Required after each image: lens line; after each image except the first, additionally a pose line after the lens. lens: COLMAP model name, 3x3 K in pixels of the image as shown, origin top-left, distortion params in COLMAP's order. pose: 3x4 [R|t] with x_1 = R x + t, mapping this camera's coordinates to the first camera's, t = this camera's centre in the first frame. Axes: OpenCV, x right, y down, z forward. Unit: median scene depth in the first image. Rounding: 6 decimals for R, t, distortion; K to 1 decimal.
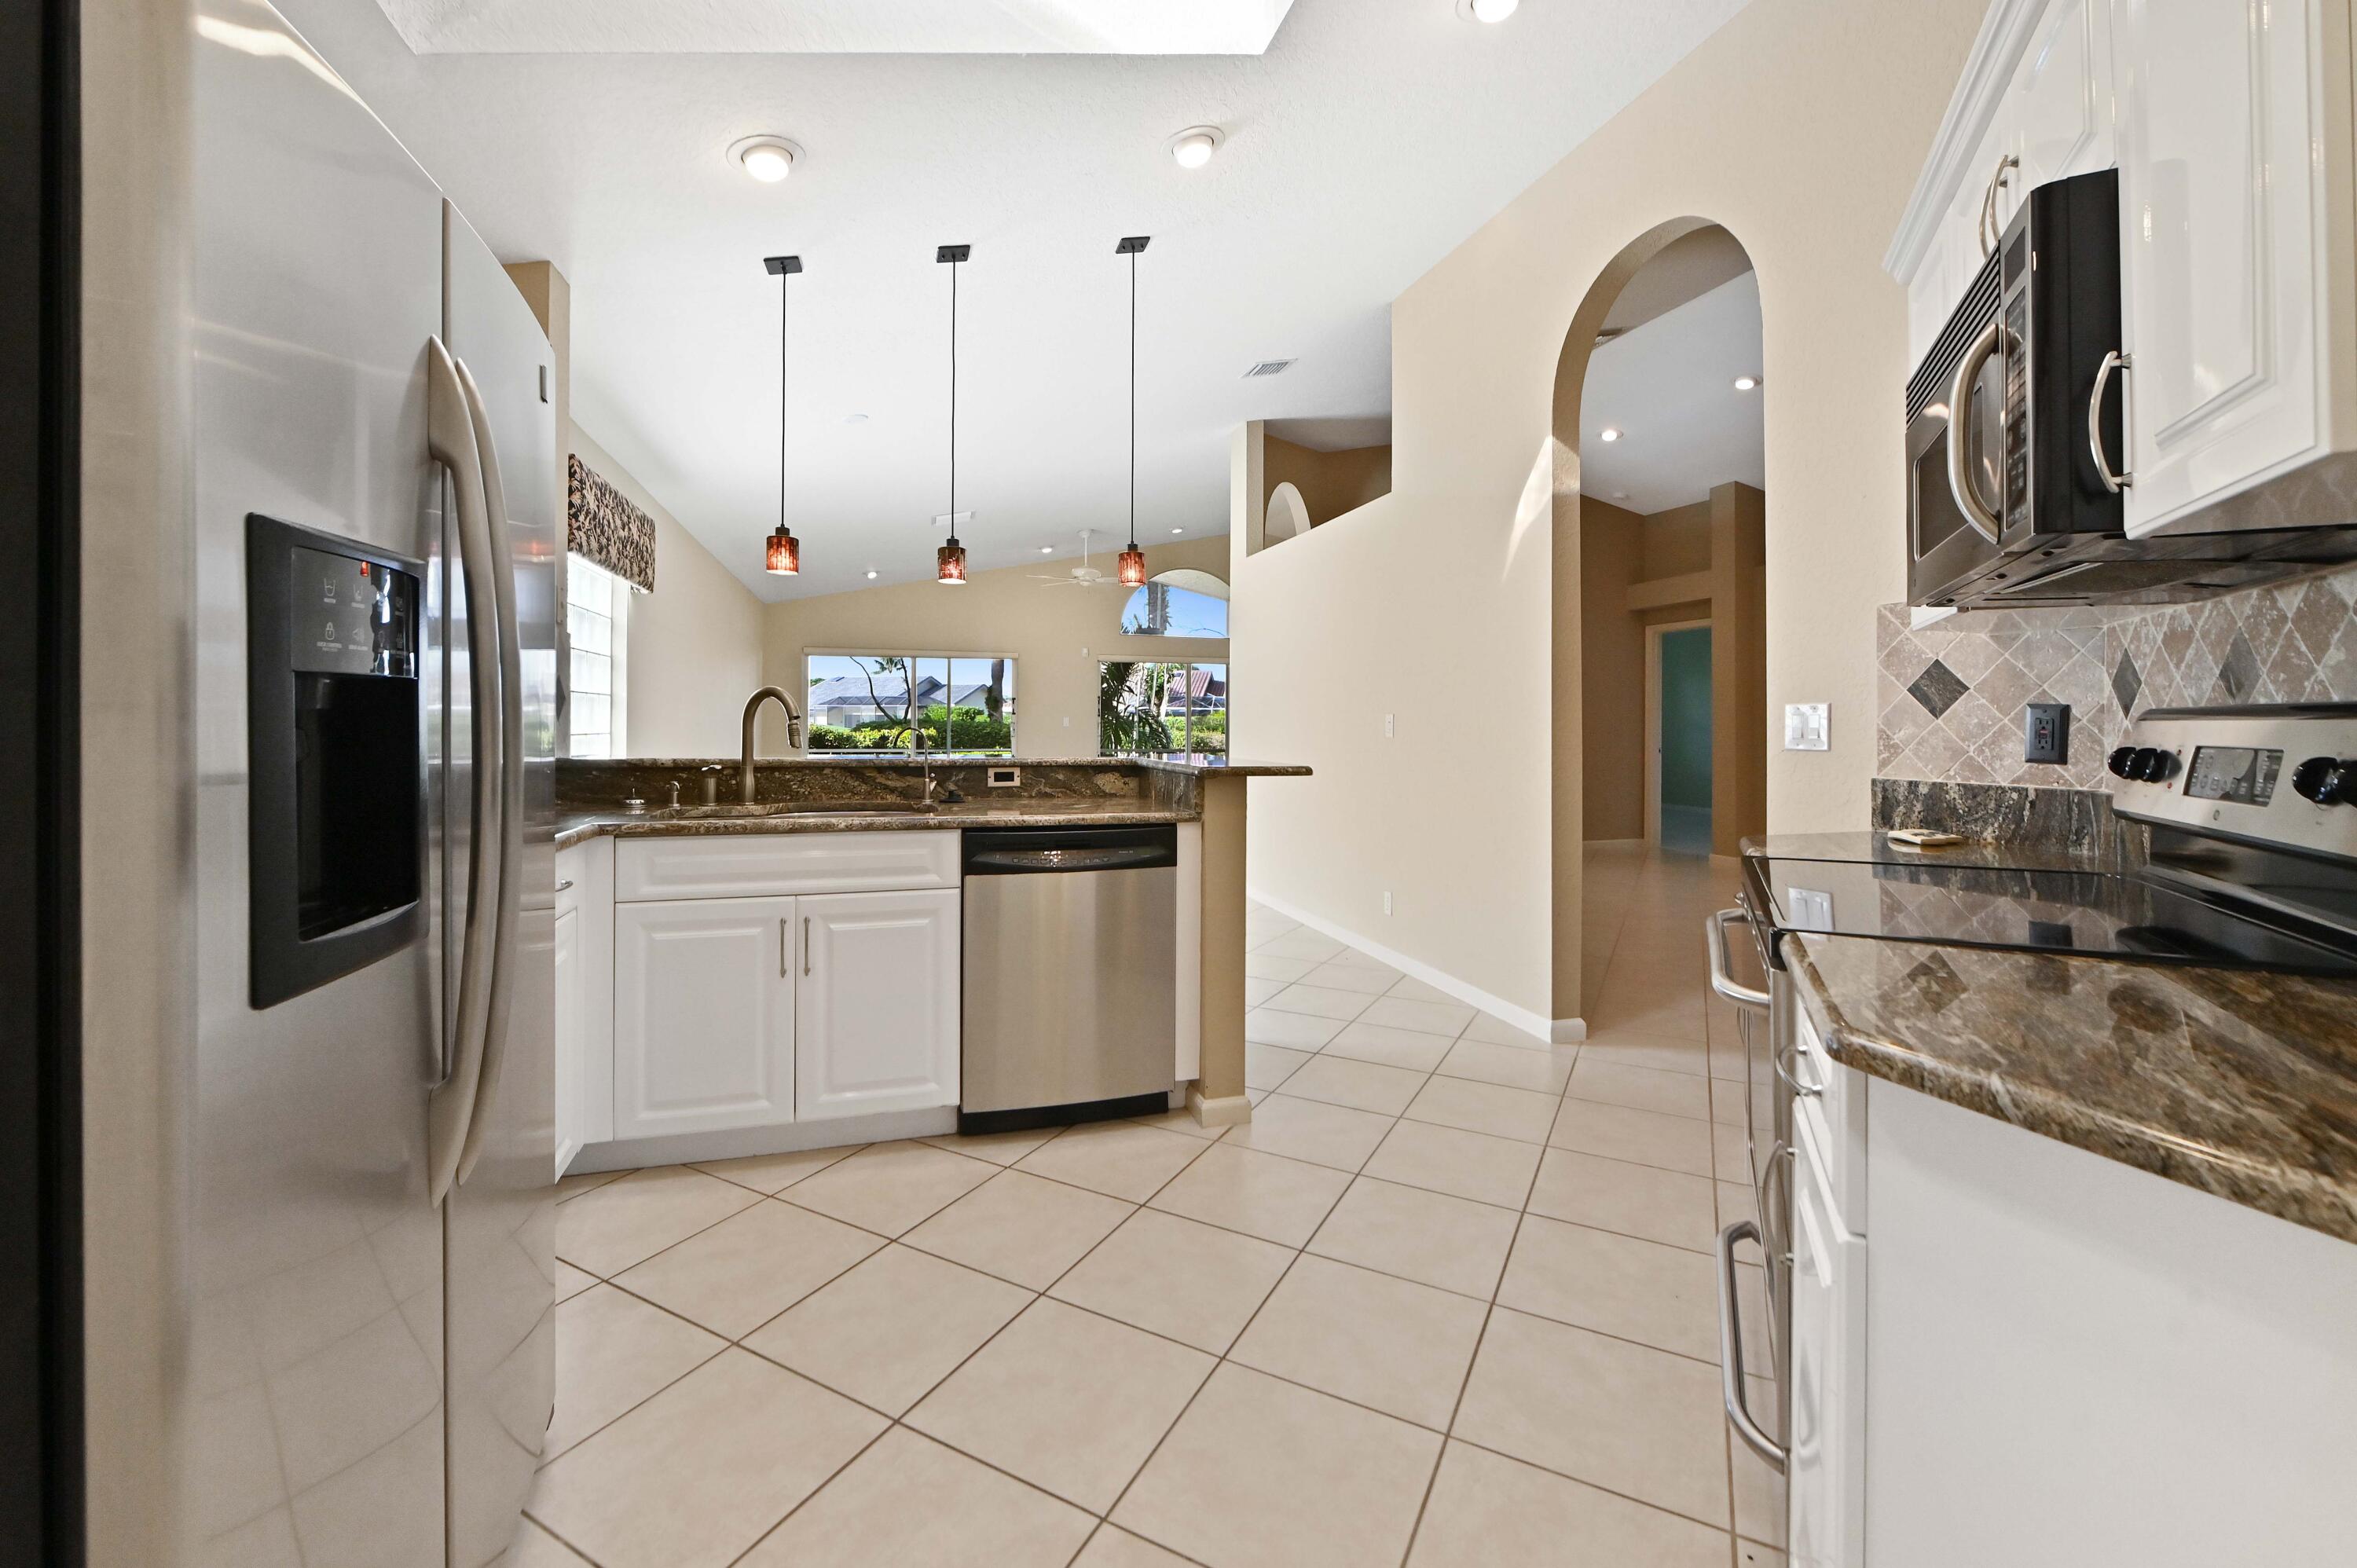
lens RADIAL K [[955.6, 0, 1154.4], [0, 955.6, 717.3], [0, 0, 1]] dist [0.002148, 0.000154]
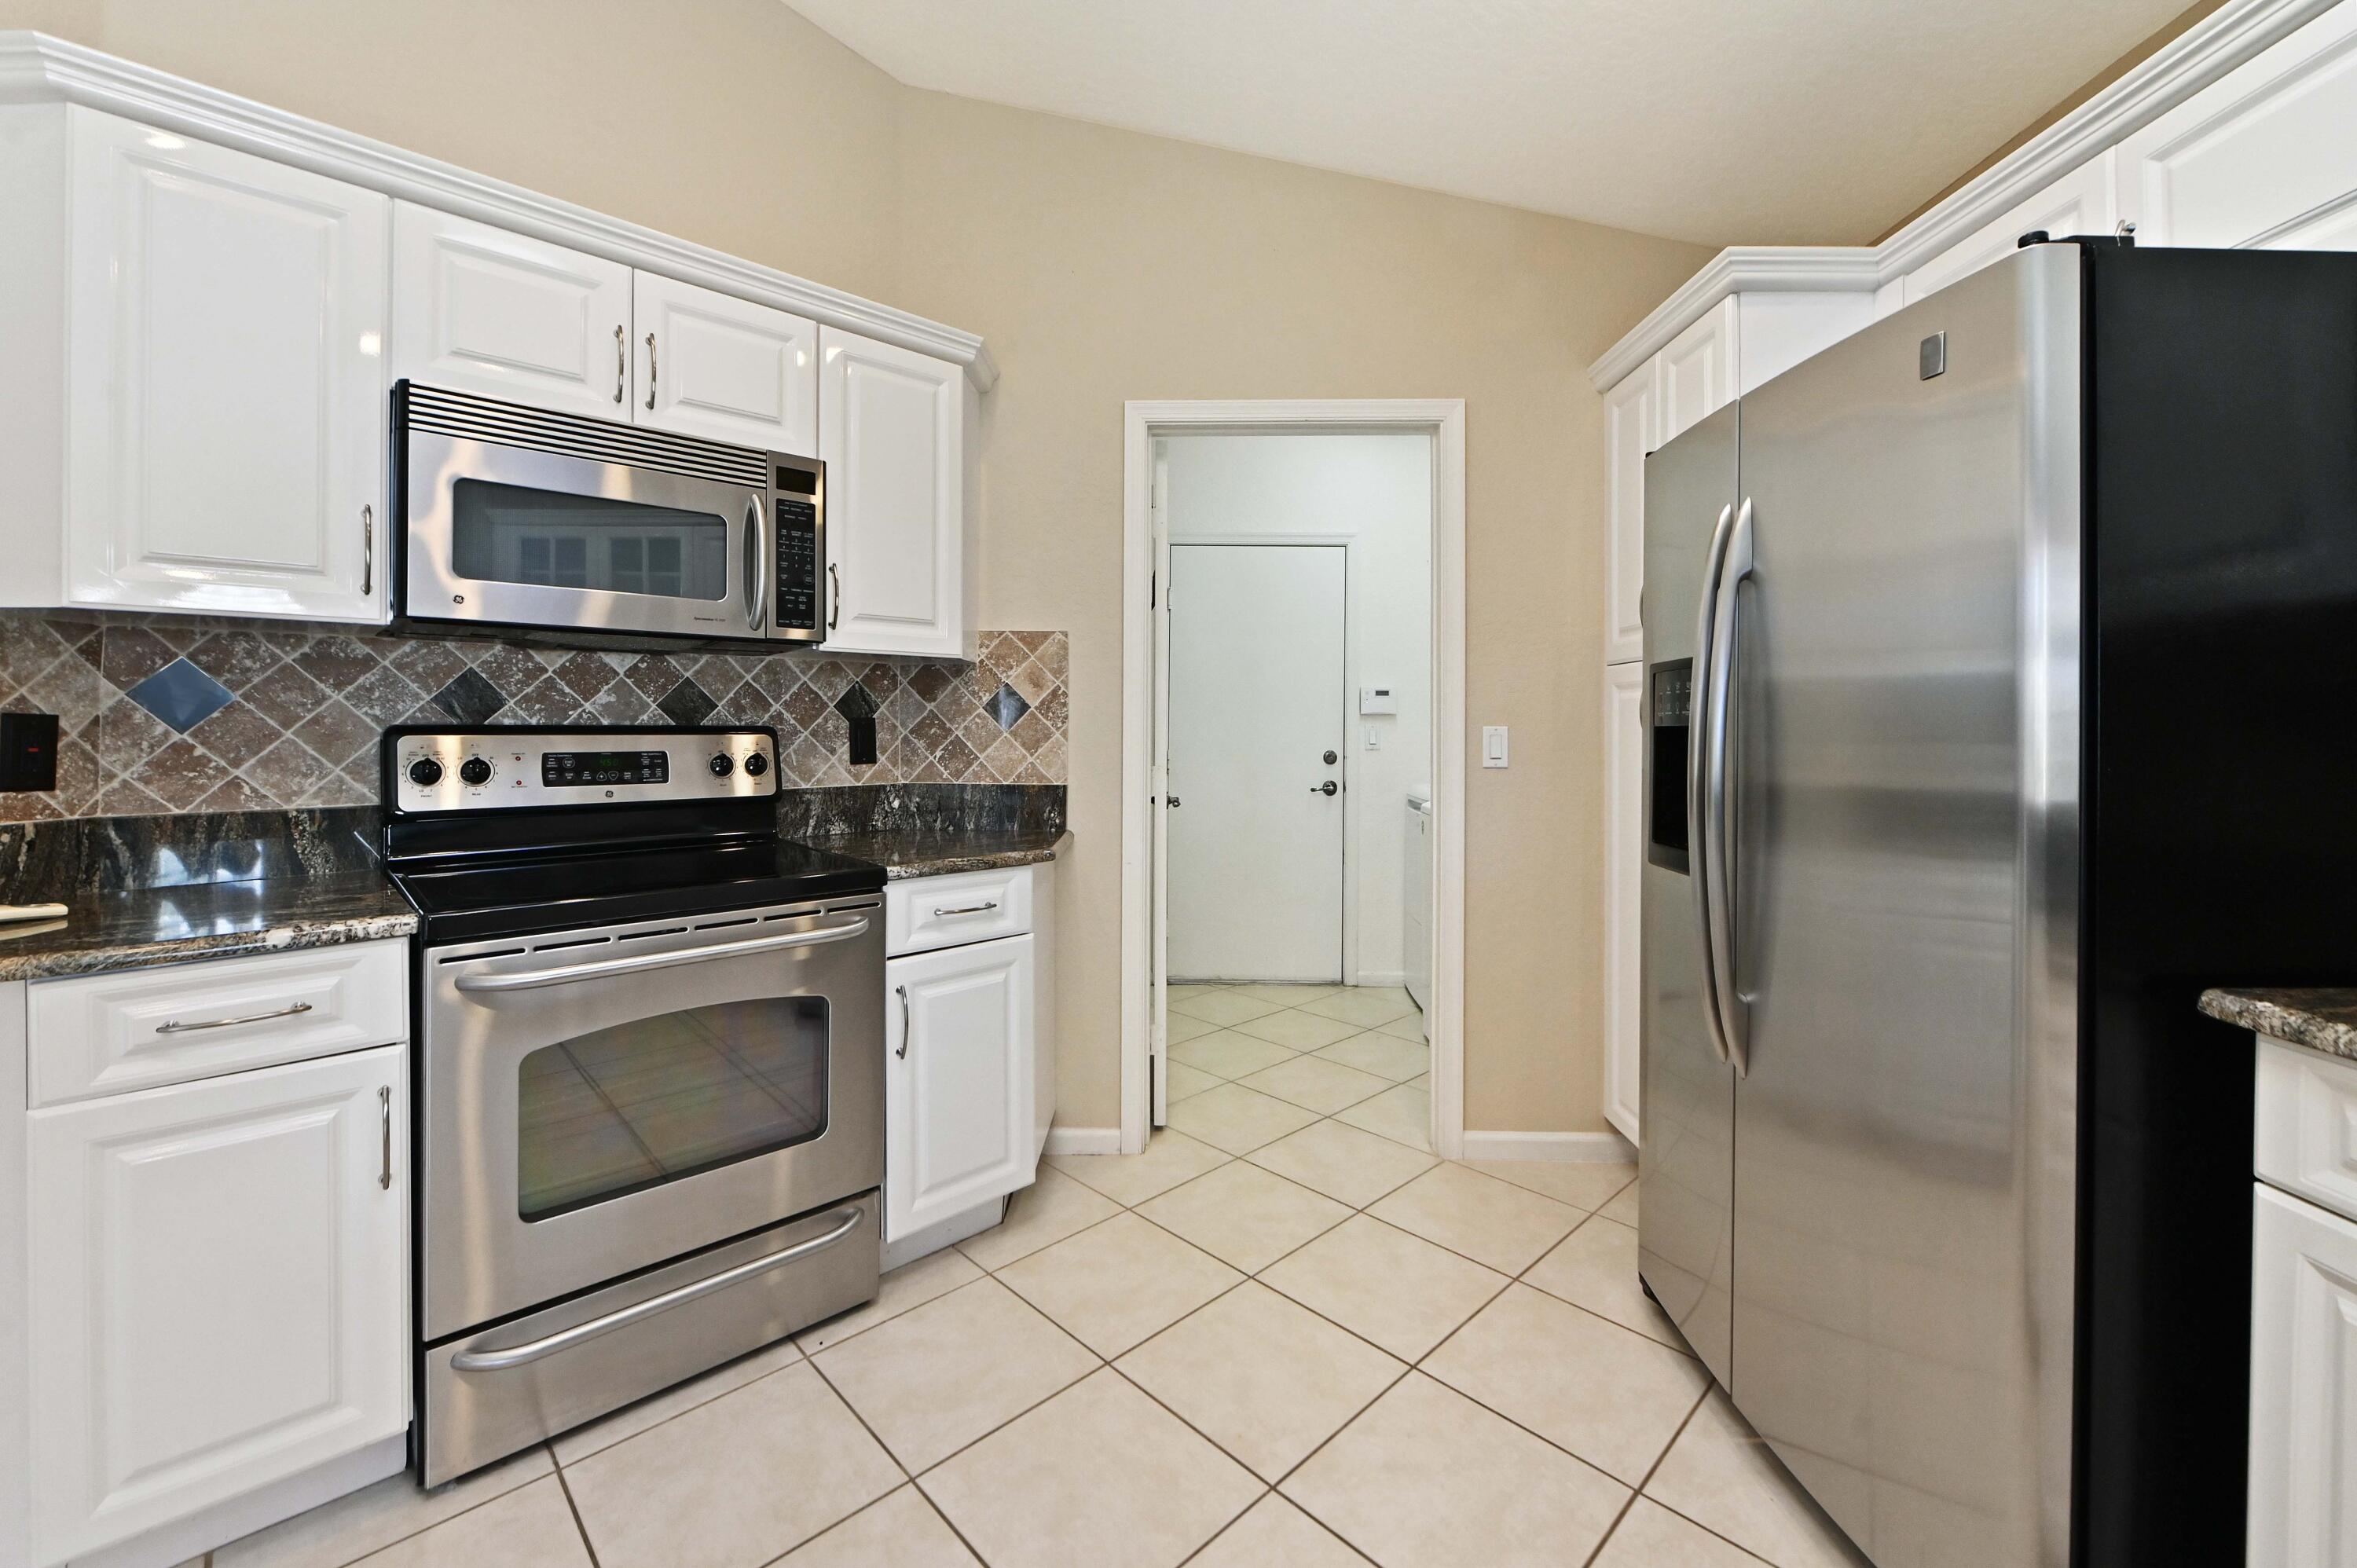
lens RADIAL K [[955.6, 0, 1193.3], [0, 955.6, 718.1], [0, 0, 1]] dist [0.002148, 0.000154]
pose [[-0.959640, -0.014261, 0.280870, -0.186845], [-0.016898, 0.999833, -0.006968, -0.021272], [-0.280724, -0.011433, -0.959721, 1.497098]]
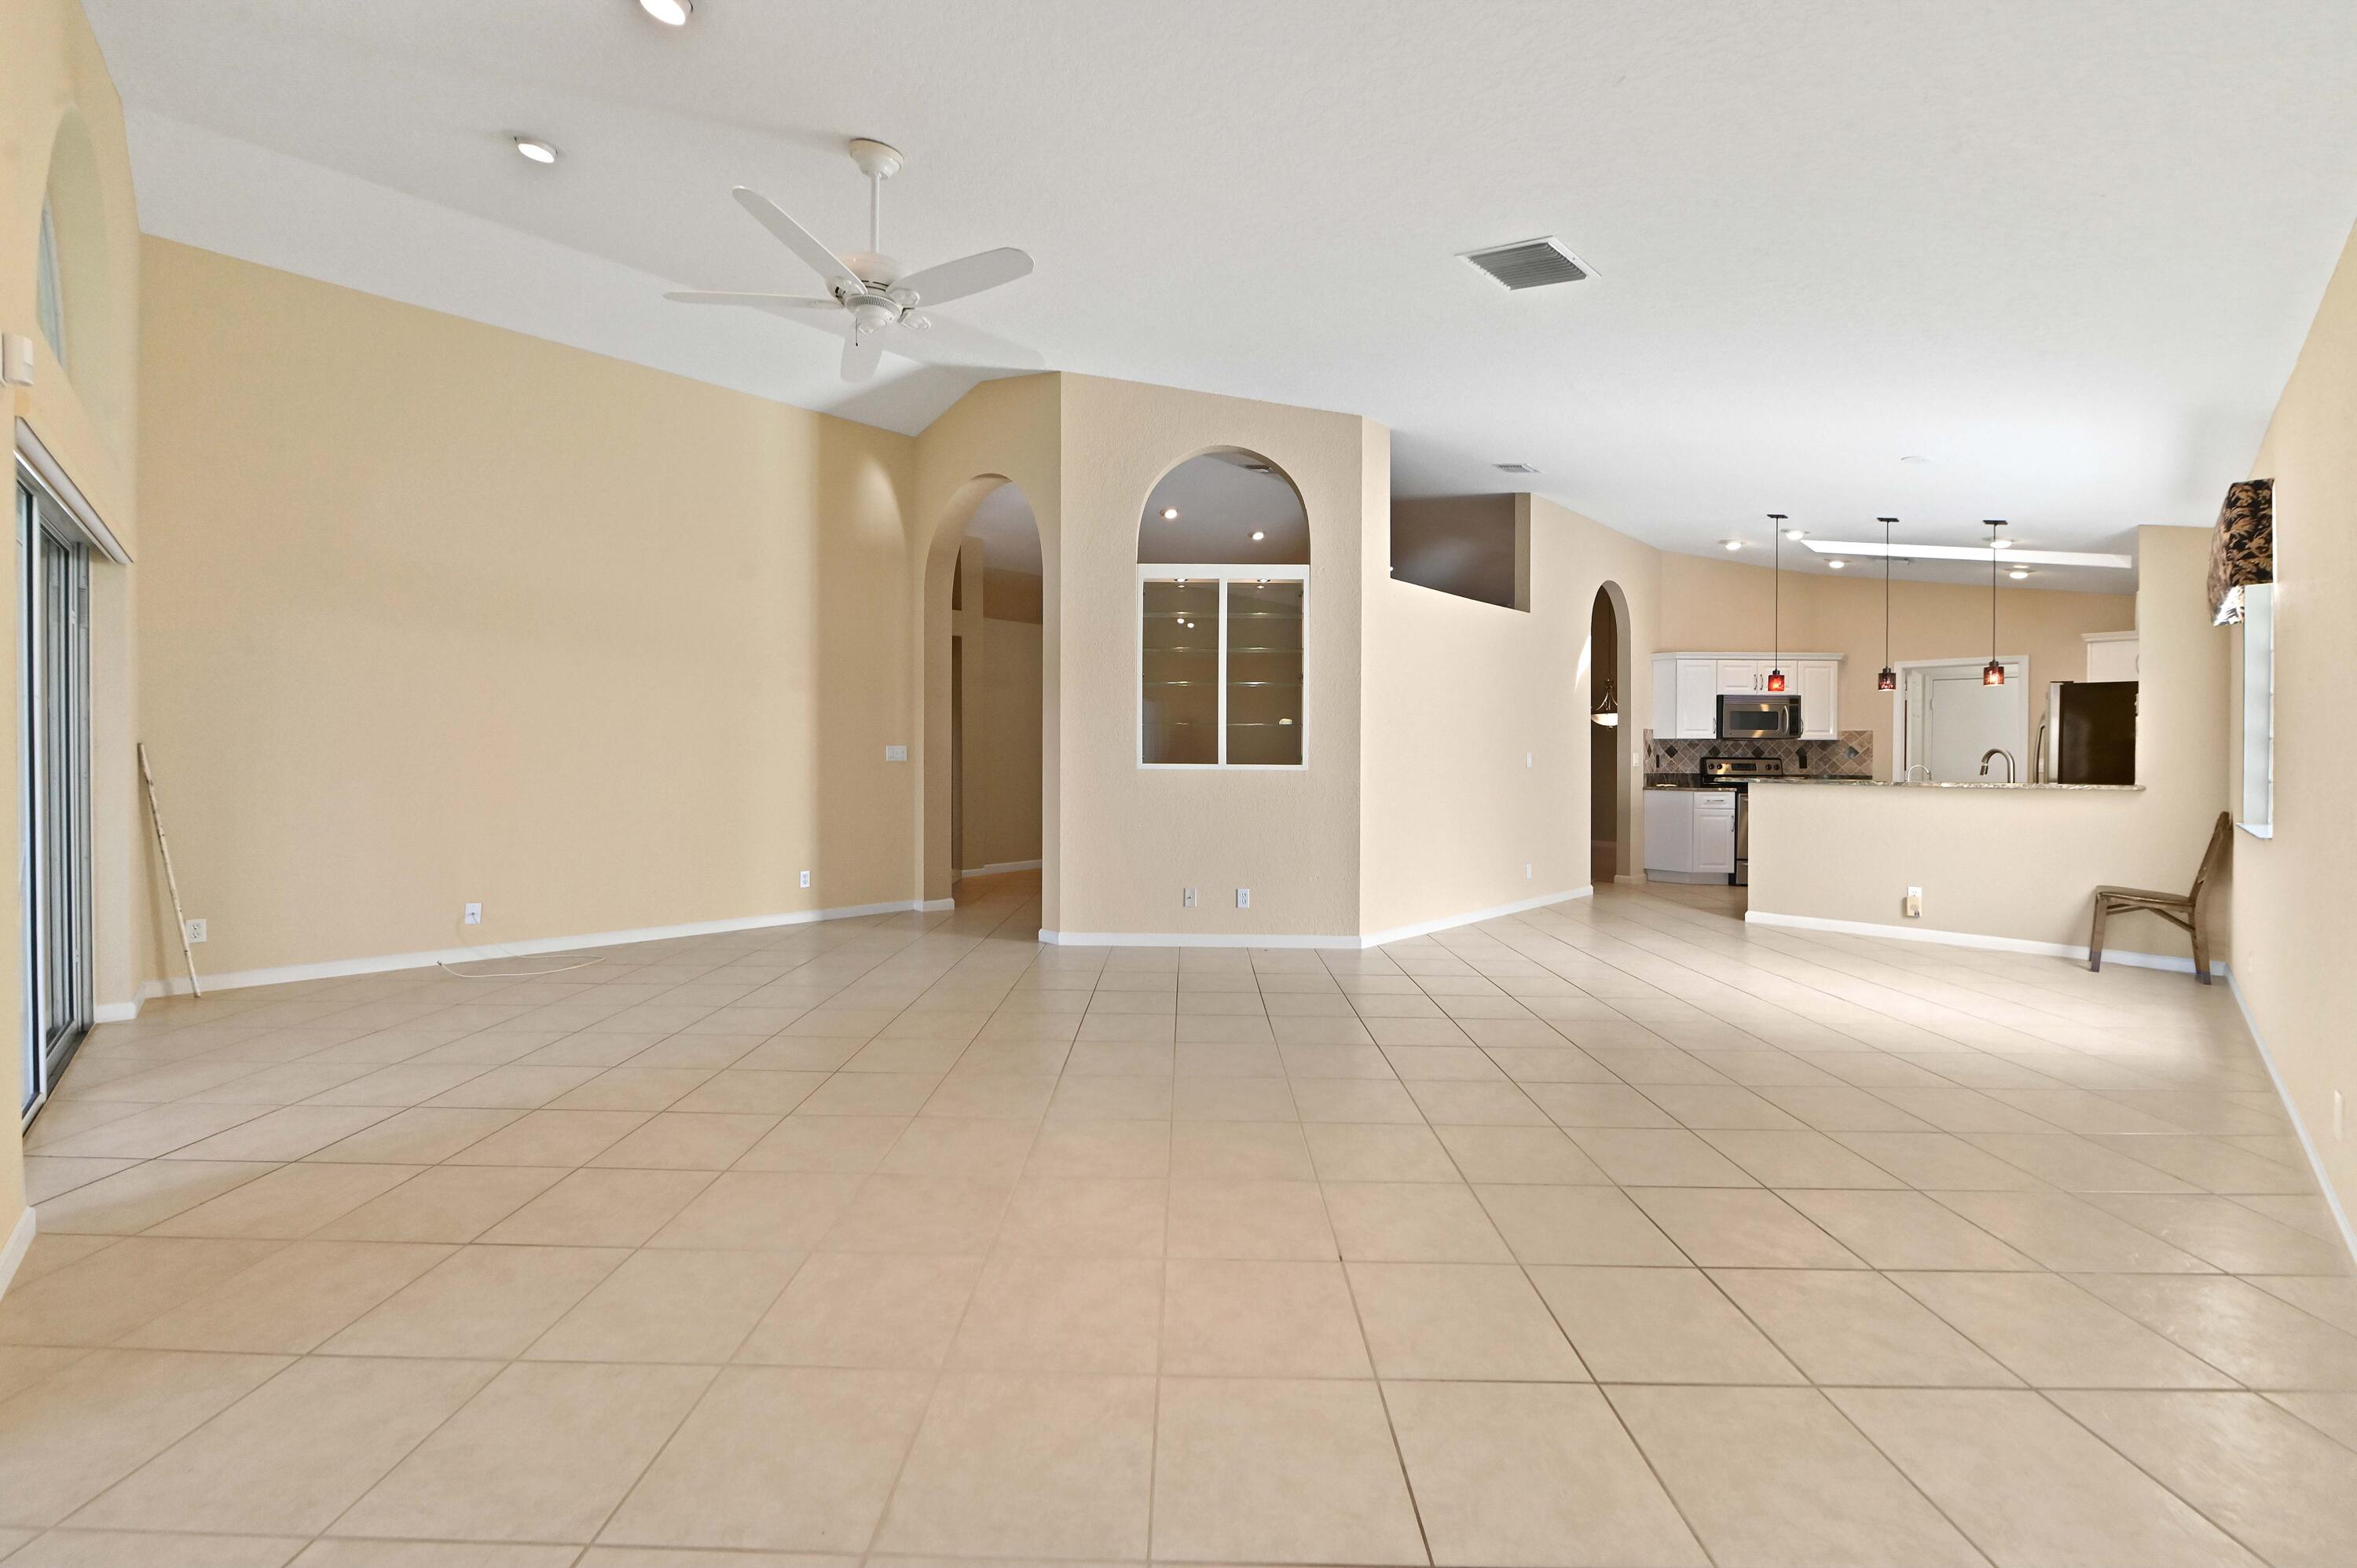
lens RADIAL K [[955.6, 0, 1167.3], [0, 955.6, 772.4], [0, 0, 1]] dist [0.002148, 0.000154]
pose [[-0.470893, -0.027980, 0.881746, -1.816928], [-0.019993, 0.999579, 0.021042, 0.014964], [-0.881964, -0.007720, -0.471254, 4.830514]]
